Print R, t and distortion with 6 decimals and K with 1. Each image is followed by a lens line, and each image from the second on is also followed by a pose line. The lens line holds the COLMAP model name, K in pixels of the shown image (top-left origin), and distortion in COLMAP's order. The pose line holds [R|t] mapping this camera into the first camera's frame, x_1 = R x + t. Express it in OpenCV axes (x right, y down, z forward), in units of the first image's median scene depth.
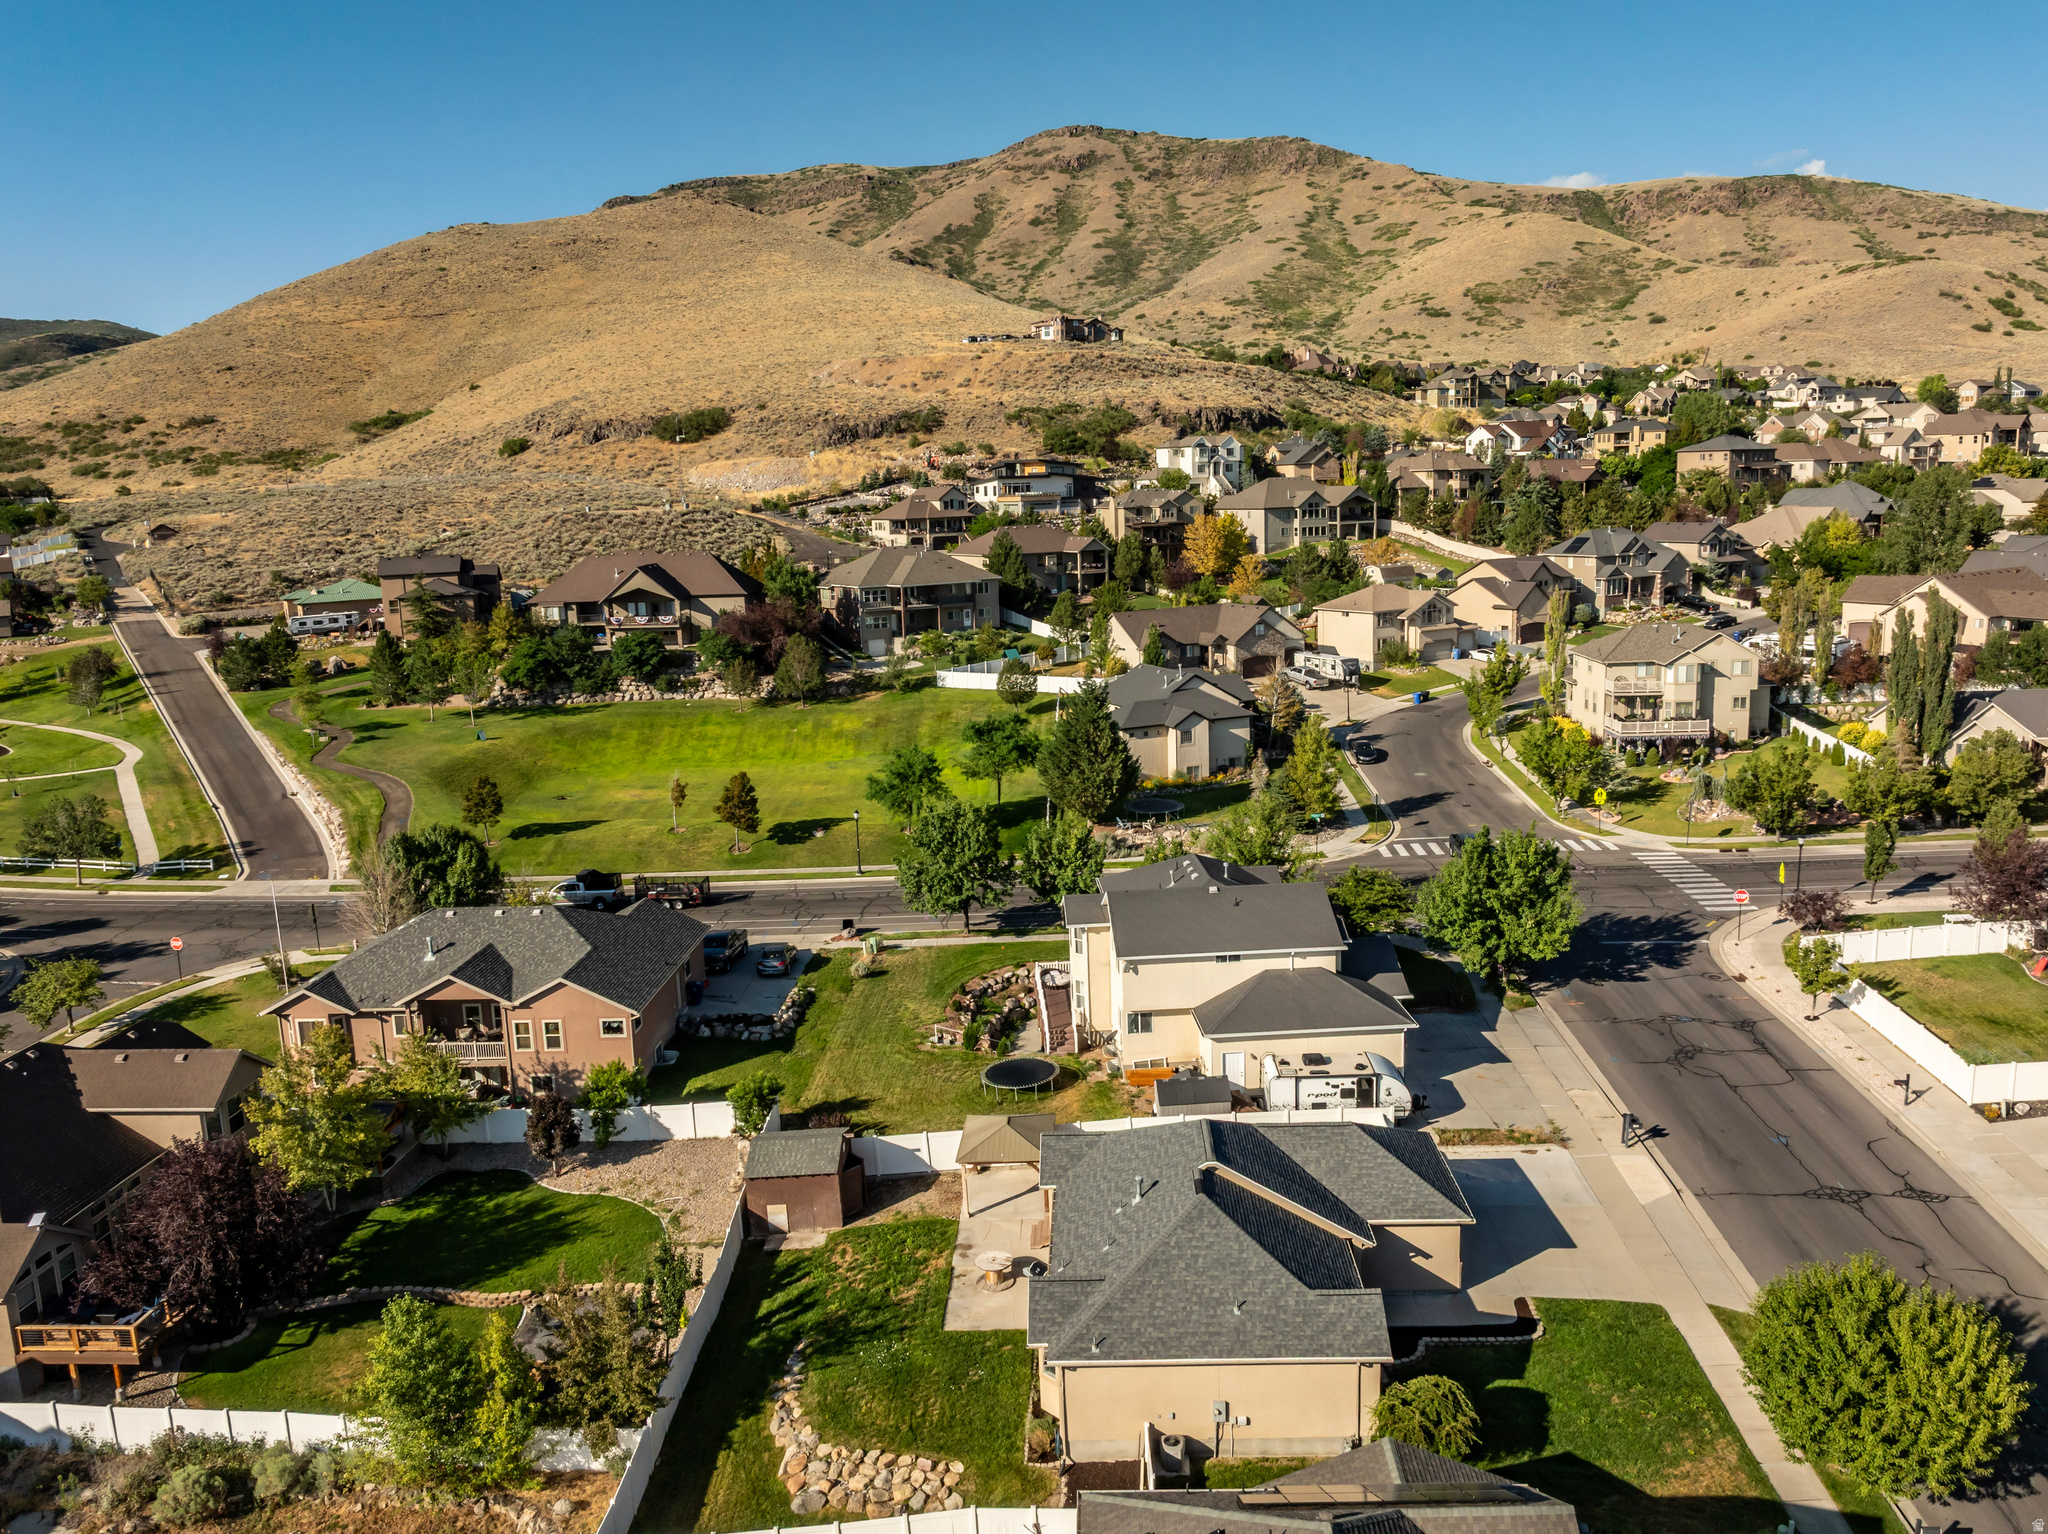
lens RADIAL K [[1509.5, 0, 1061.8], [0, 1509.5, 771.4], [0, 0, 1]] dist [-0.044632, 0.003555]
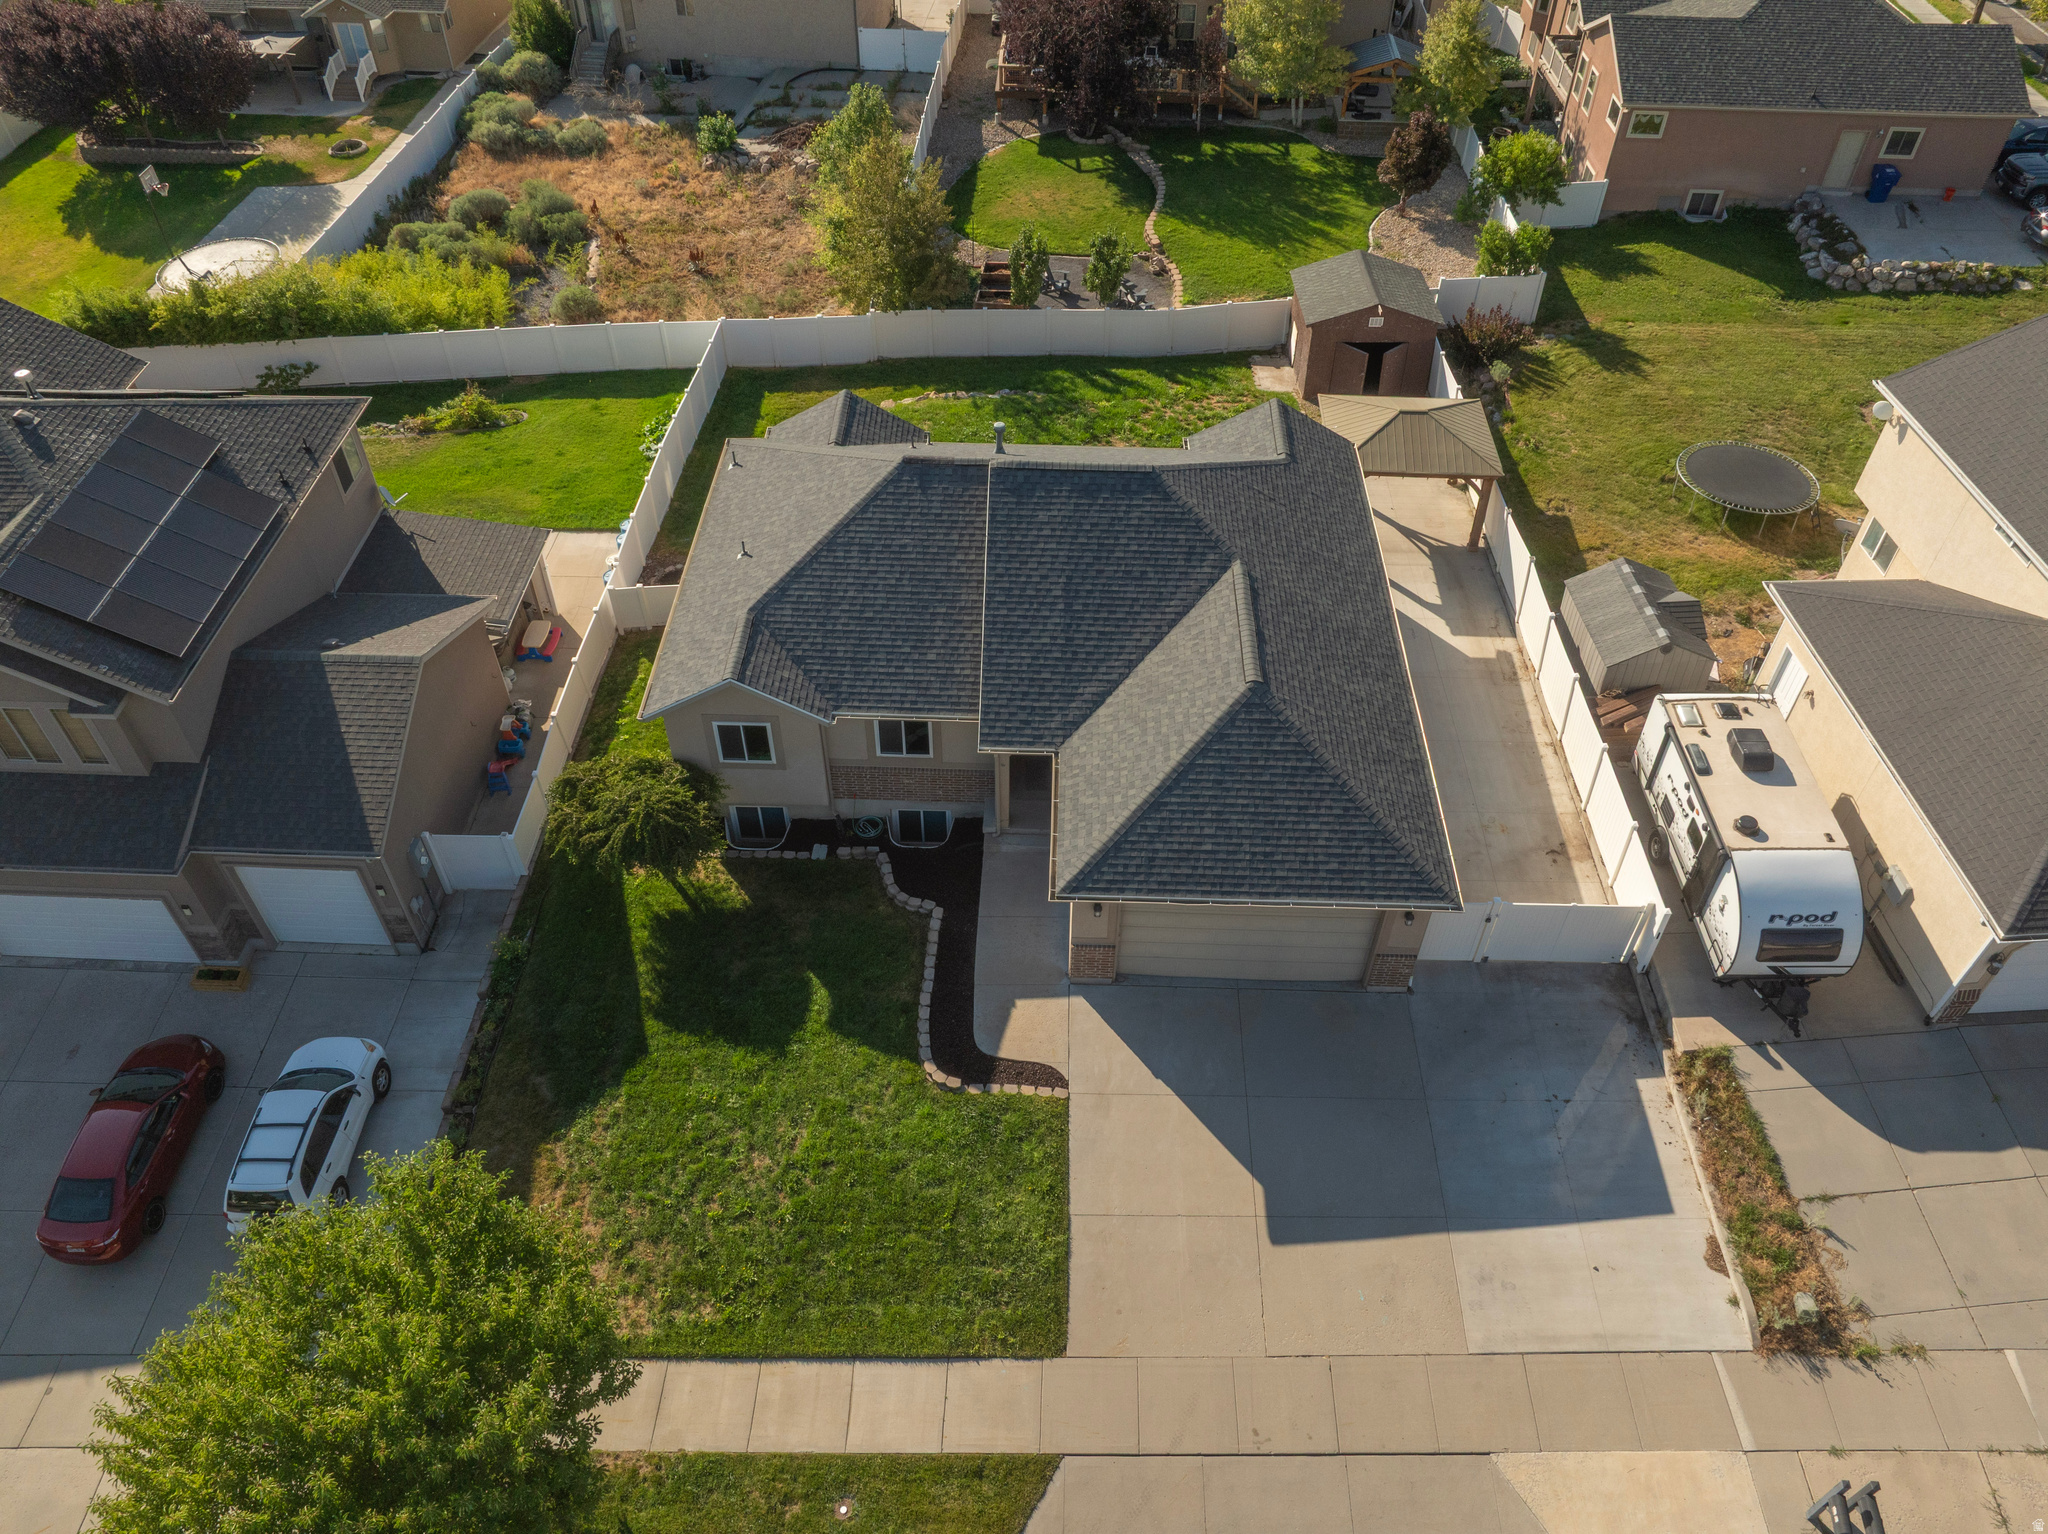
lens RADIAL K [[1470.7, 0, 1034.4], [0, 1470.7, 755.5], [0, 0, 1]] dist [-0.043305, 0.002004]
pose [[0.001125, 0.725445, -0.688280, 0.148890], [-0.196873, 0.674970, 0.711095, -0.023620], [0.980428, 0.134703, 0.143580, 0.231150]]
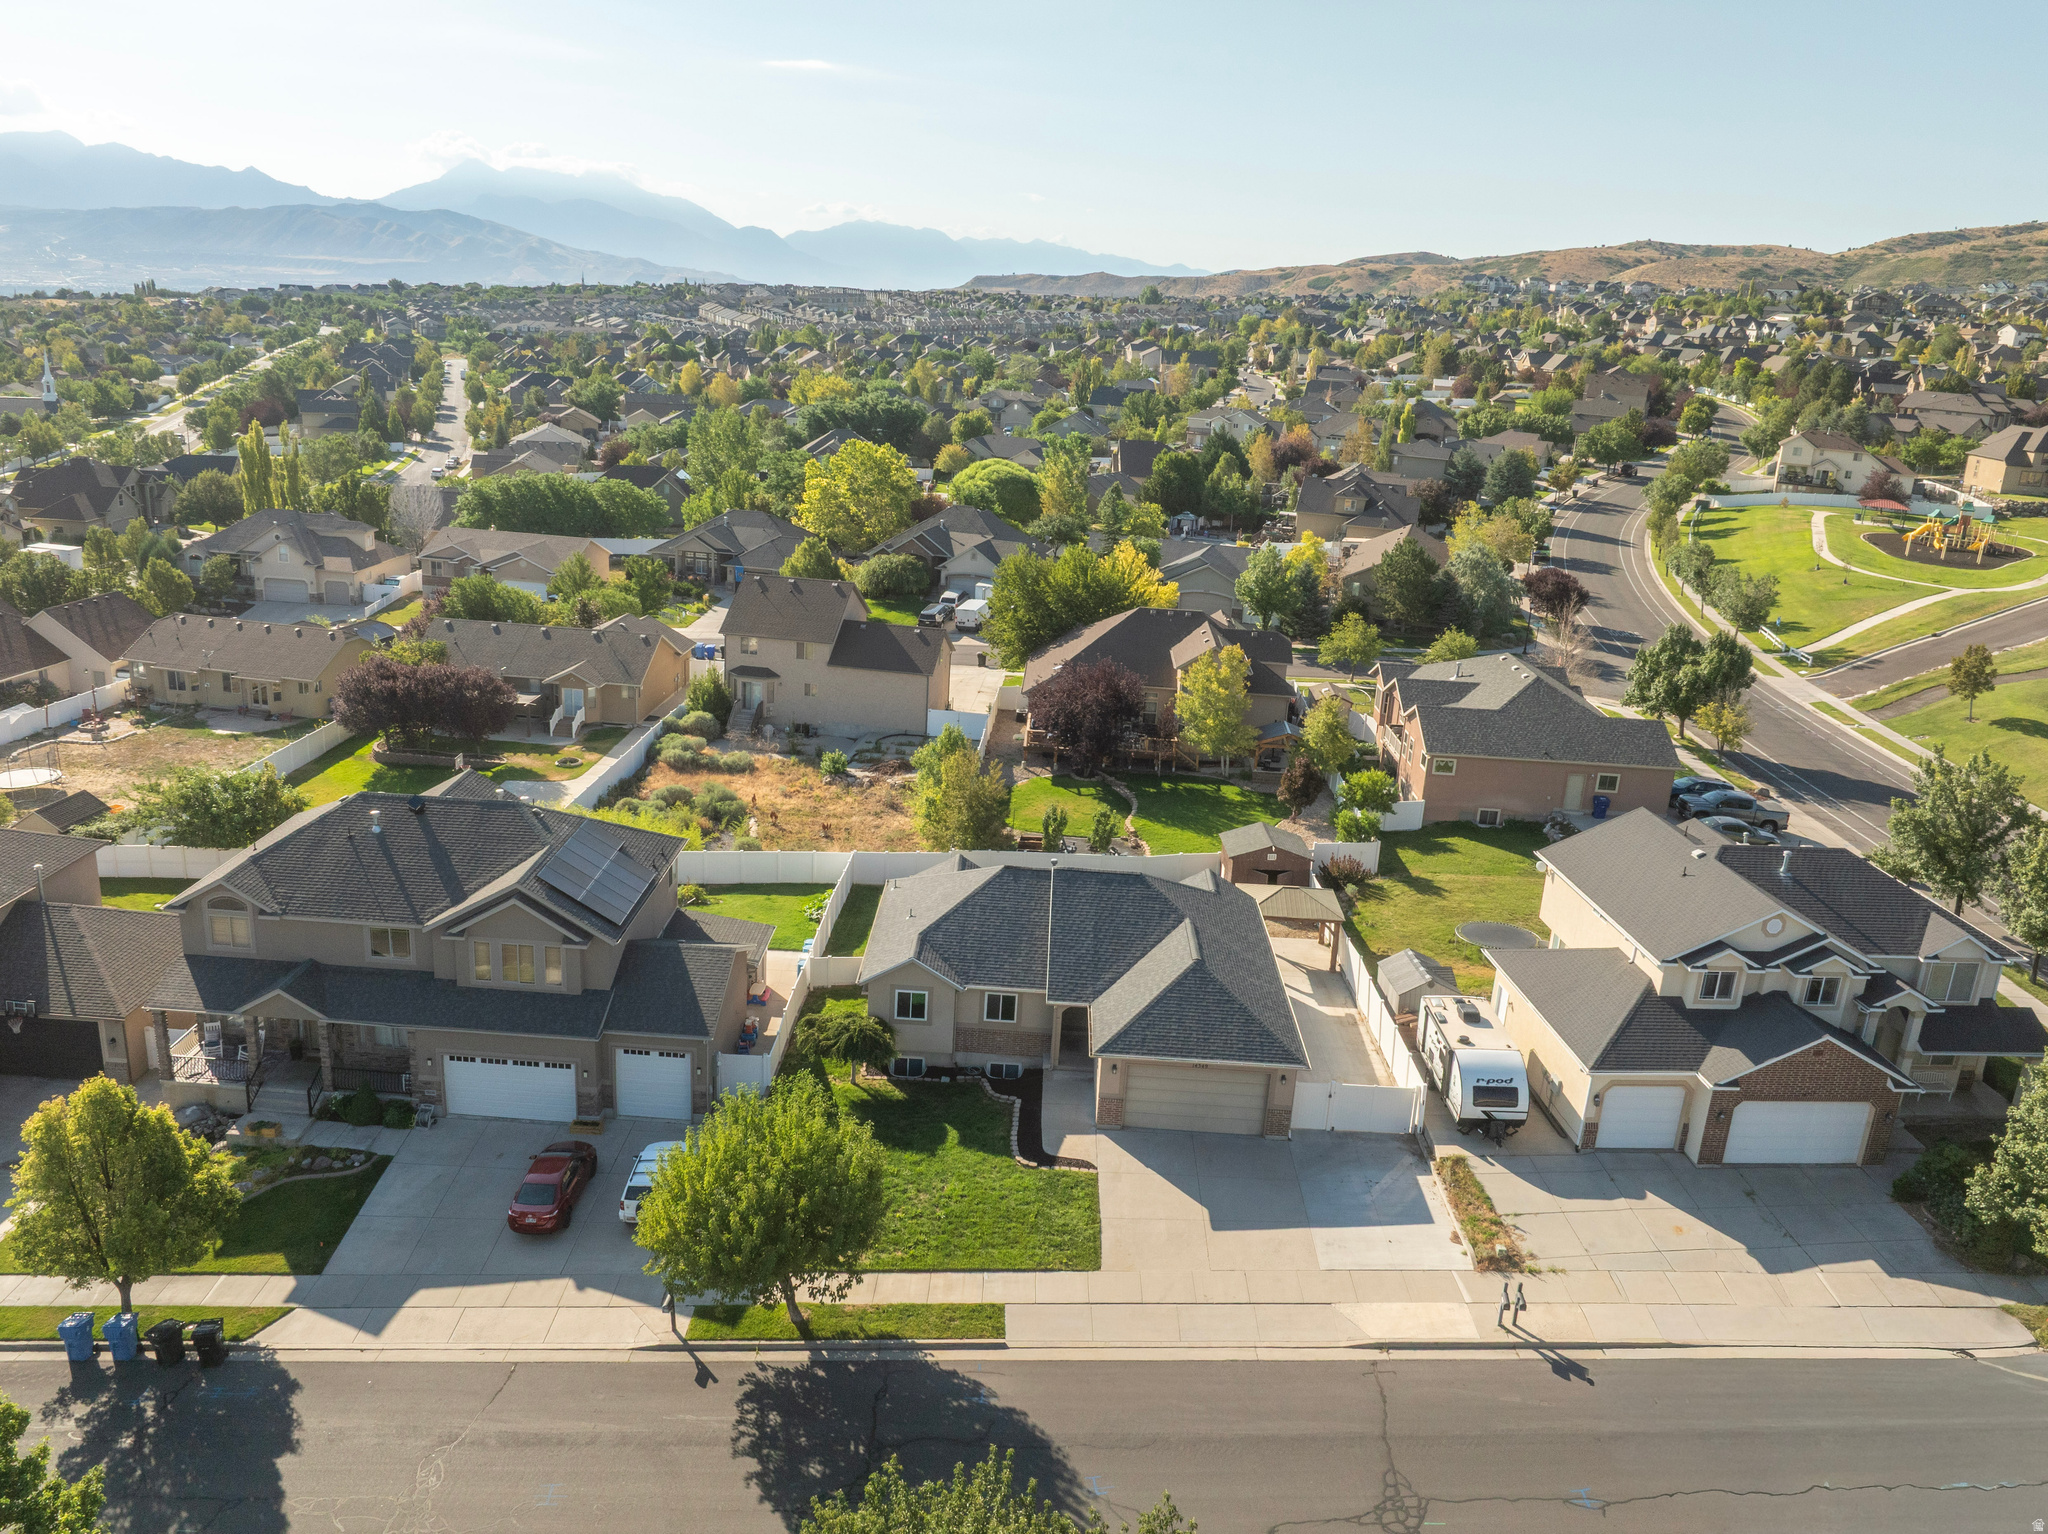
lens RADIAL K [[1530.1, 0, 1031.8], [0, 1530.1, 767.0], [0, 0, 1]] dist [-0.046566, 0.010105]
pose [[0.008092, 0.324390, -0.945889, 0.289454], [-0.244109, 0.917942, 0.312718, -0.042728], [0.969714, 0.228369, 0.086615, 0.211154]]
